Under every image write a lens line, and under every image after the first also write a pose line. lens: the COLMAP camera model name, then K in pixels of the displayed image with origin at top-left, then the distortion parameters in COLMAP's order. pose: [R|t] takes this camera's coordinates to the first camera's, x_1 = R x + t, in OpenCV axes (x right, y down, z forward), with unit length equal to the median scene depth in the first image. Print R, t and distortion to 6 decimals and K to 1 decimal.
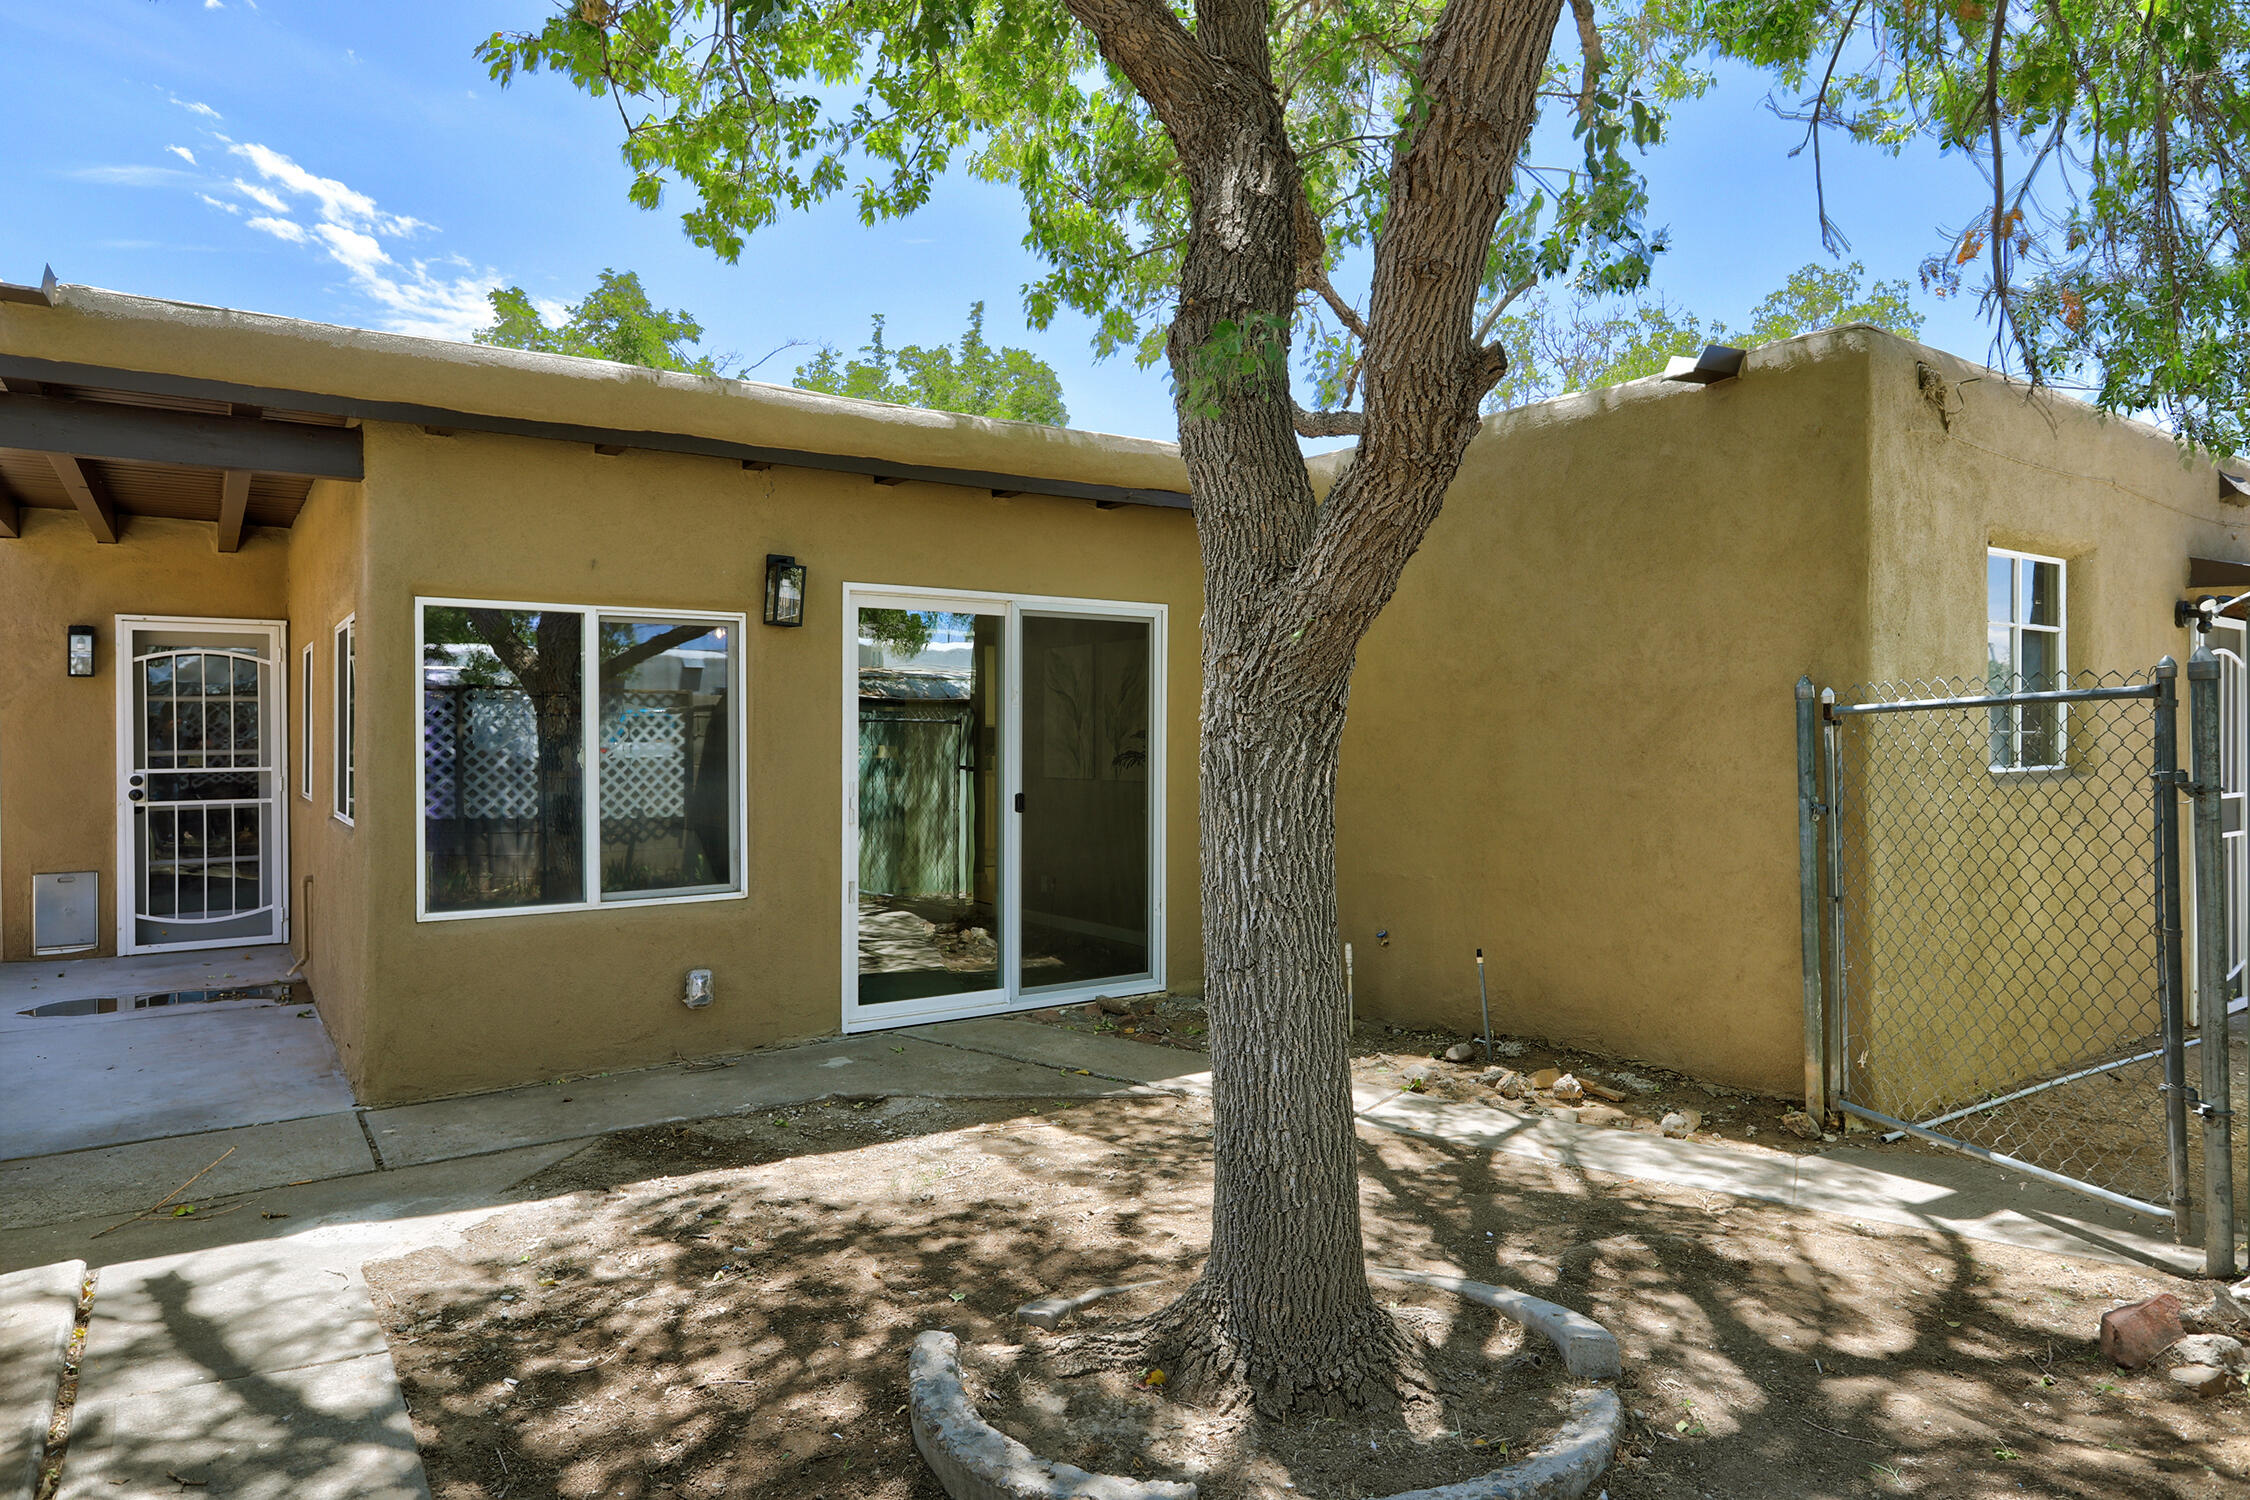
lens RADIAL K [[1365.4, 0, 1118.2], [0, 1365.4, 733.0], [0, 0, 1]] dist [0.034770, 0.001250]
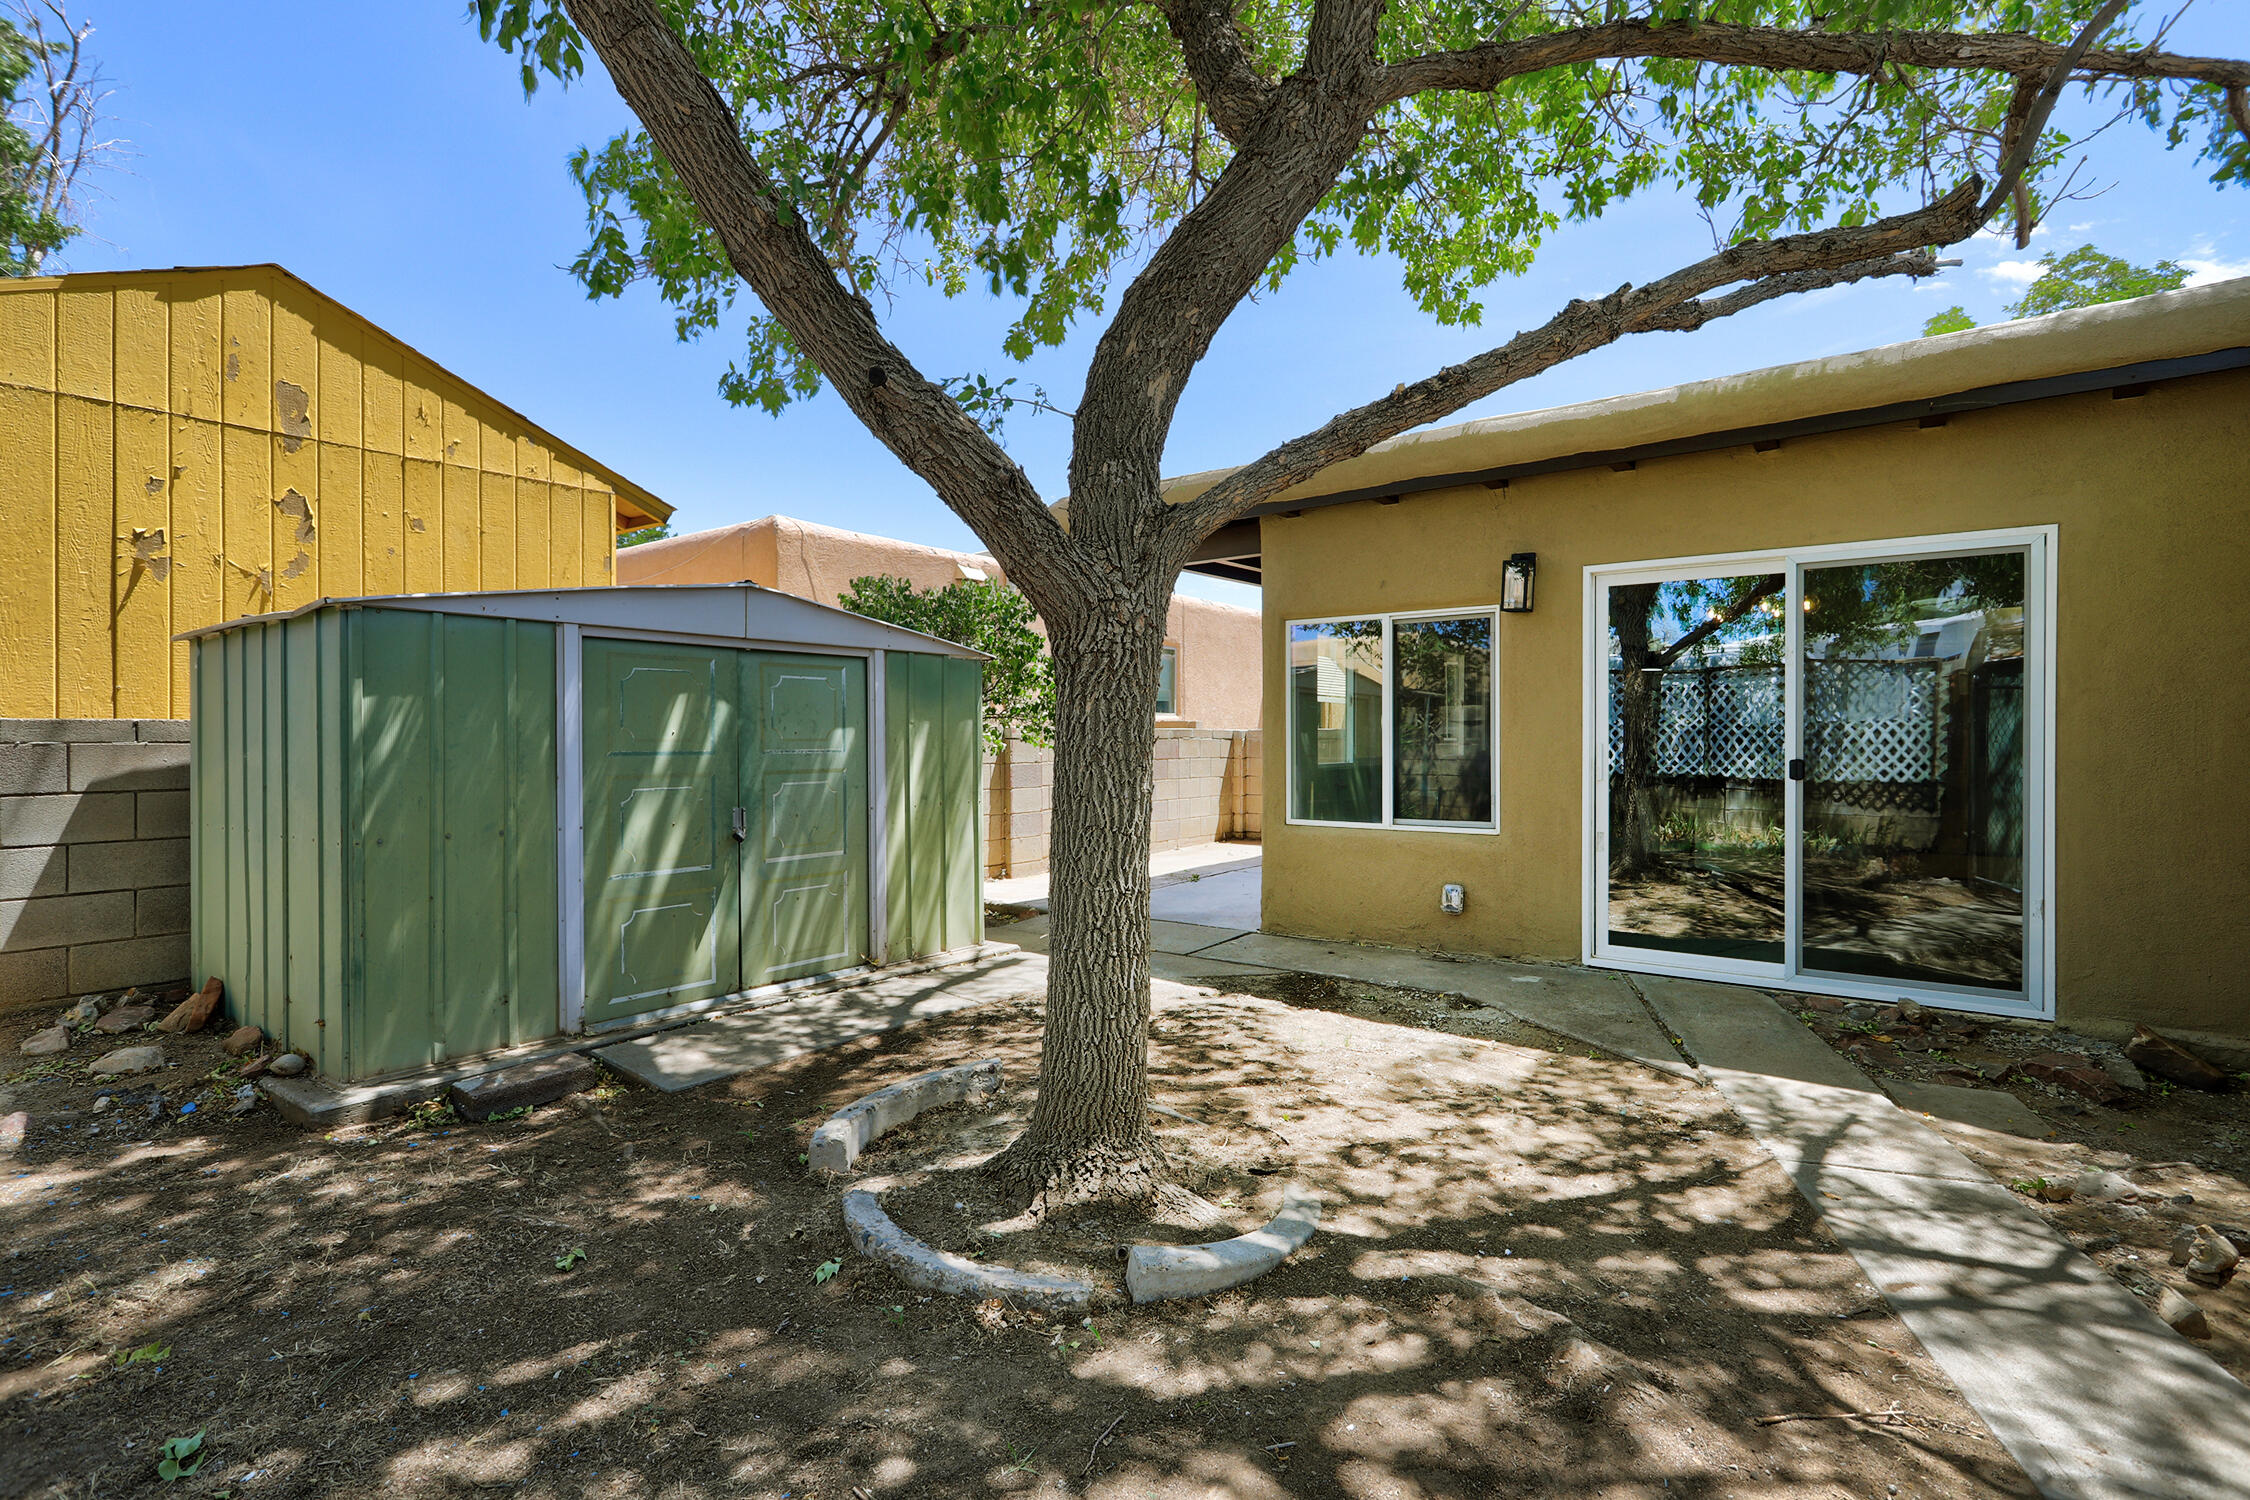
lens RADIAL K [[1047.5, 0, 1128.1], [0, 1047.5, 758.7], [0, 0, 1]] dist [0.005846, 0.000785]
pose [[0.320949, 0.020442, -0.946876, 0.613499], [-0.001446, 0.999776, 0.021095, 0.037392], [0.947095, -0.005401, 0.320907, 0.442706]]
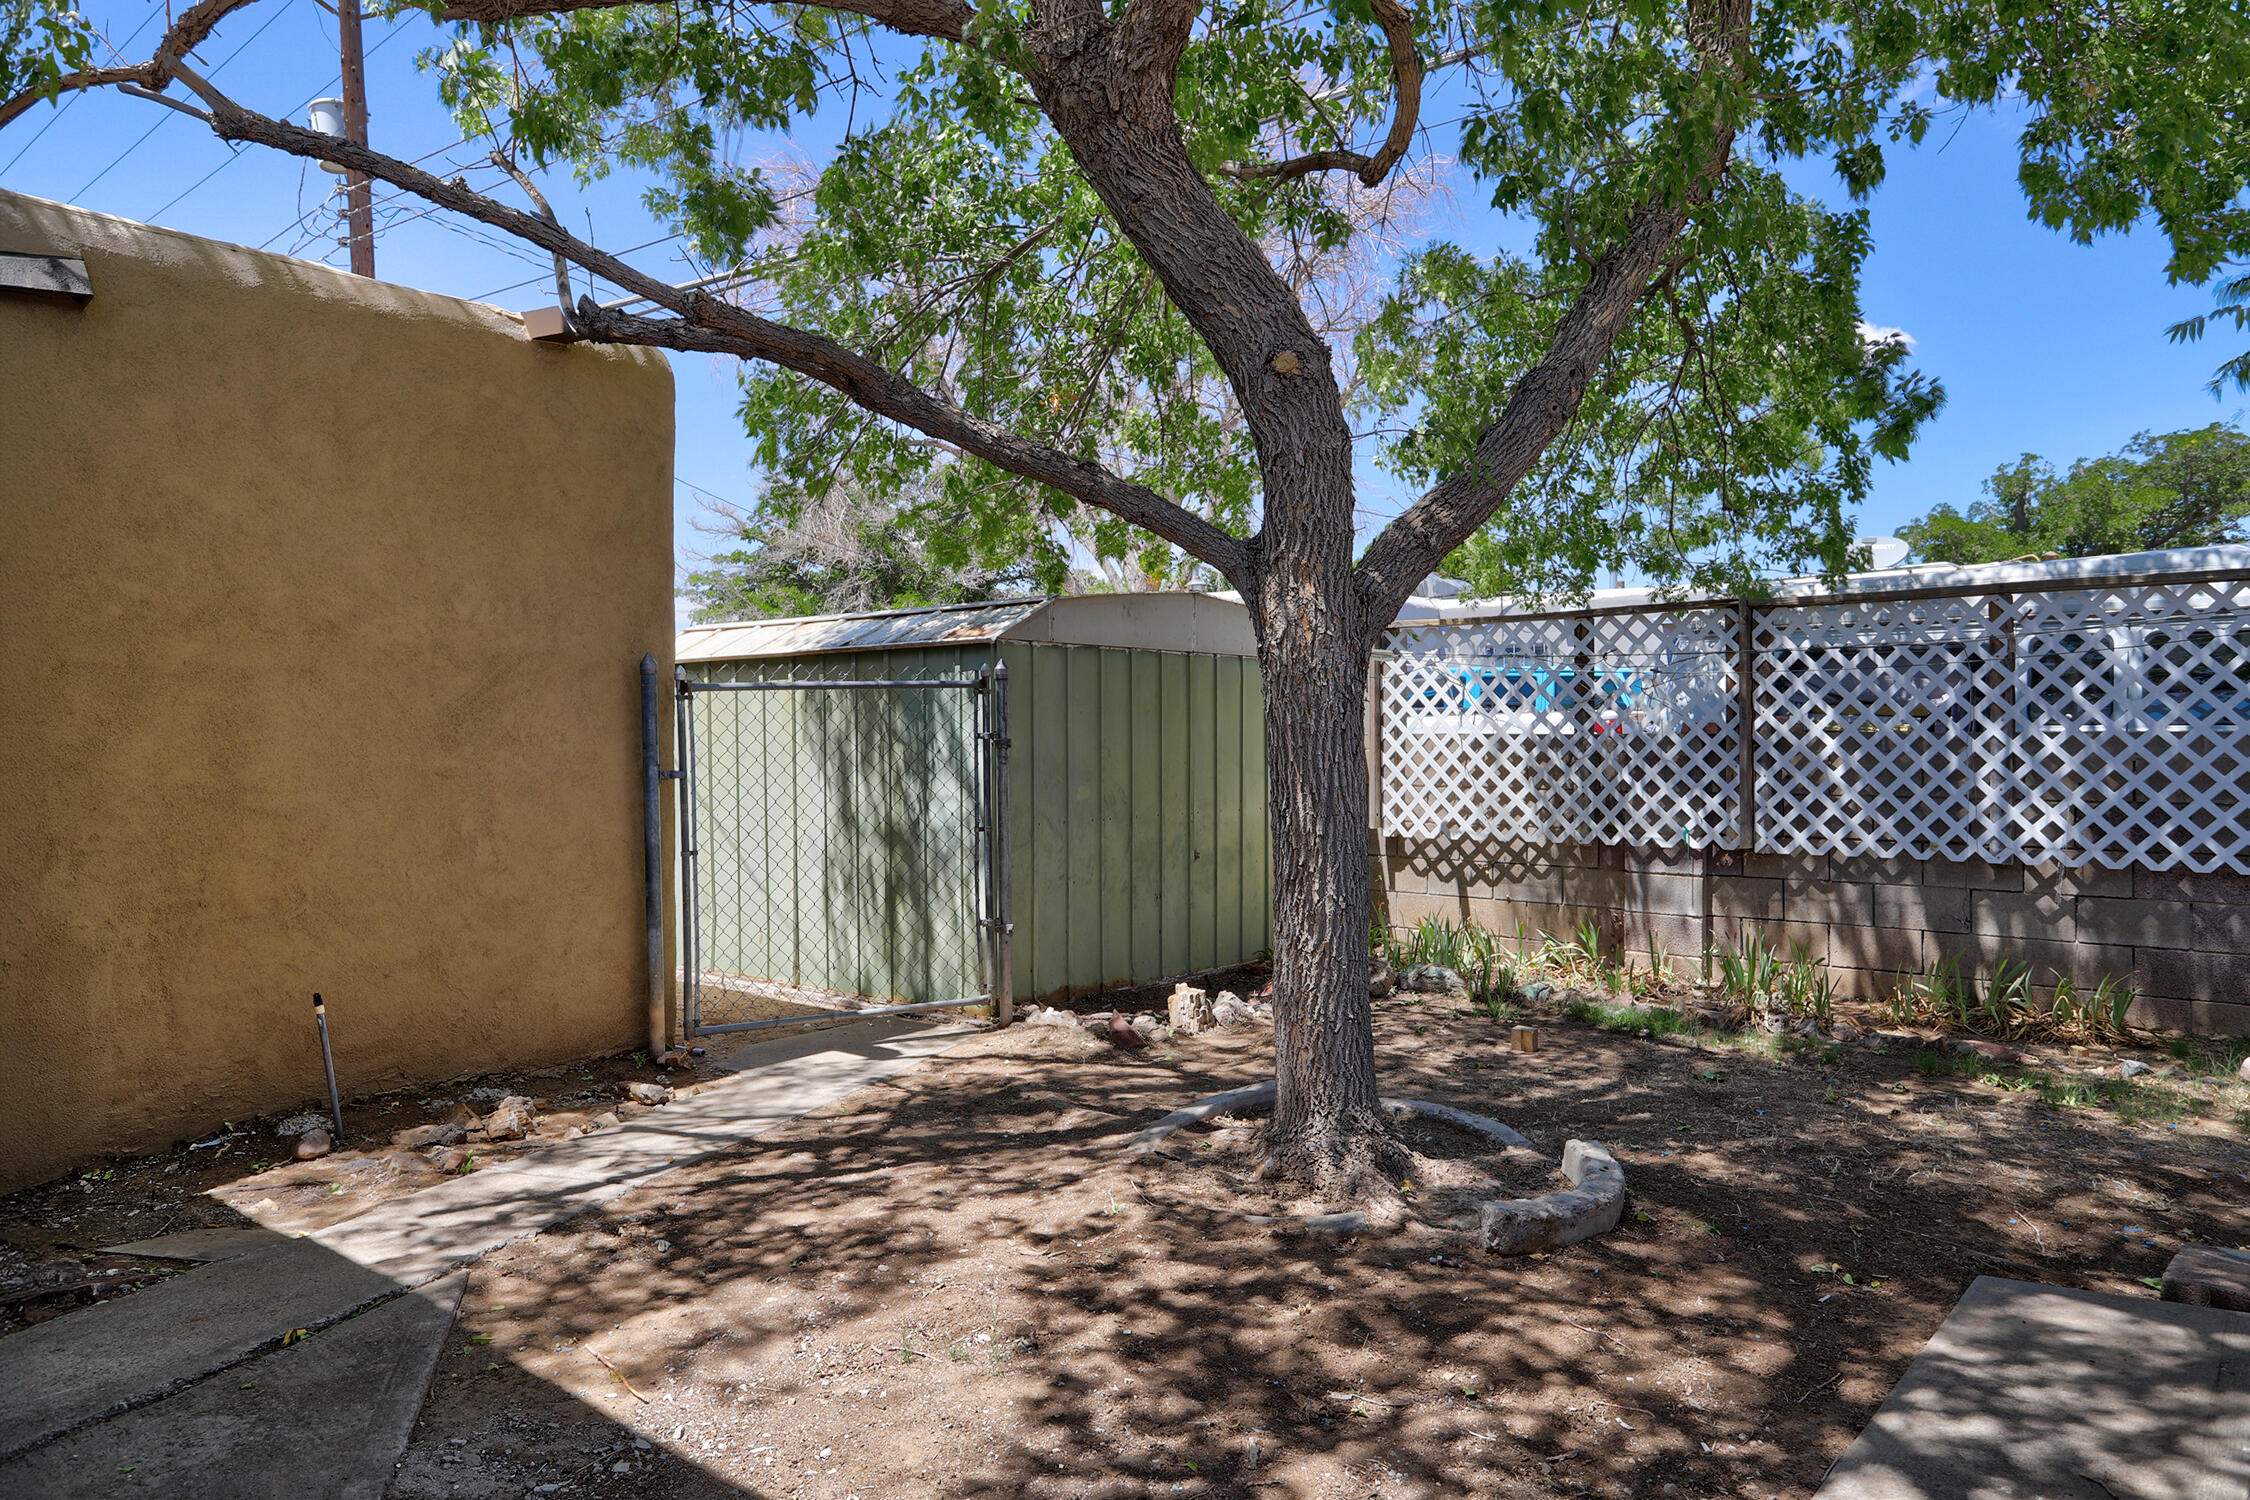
lens RADIAL K [[1493.9, 0, 1114.7], [0, 1493.9, 747.1], [0, 0, 1]] dist [0.003895, -0.000584]
pose [[-0.258540, -0.000928, 0.966000, -0.730479], [0.000965, 0.999999, 0.001219, 0.030872], [-0.966000, 0.001248, -0.258539, 0.945999]]
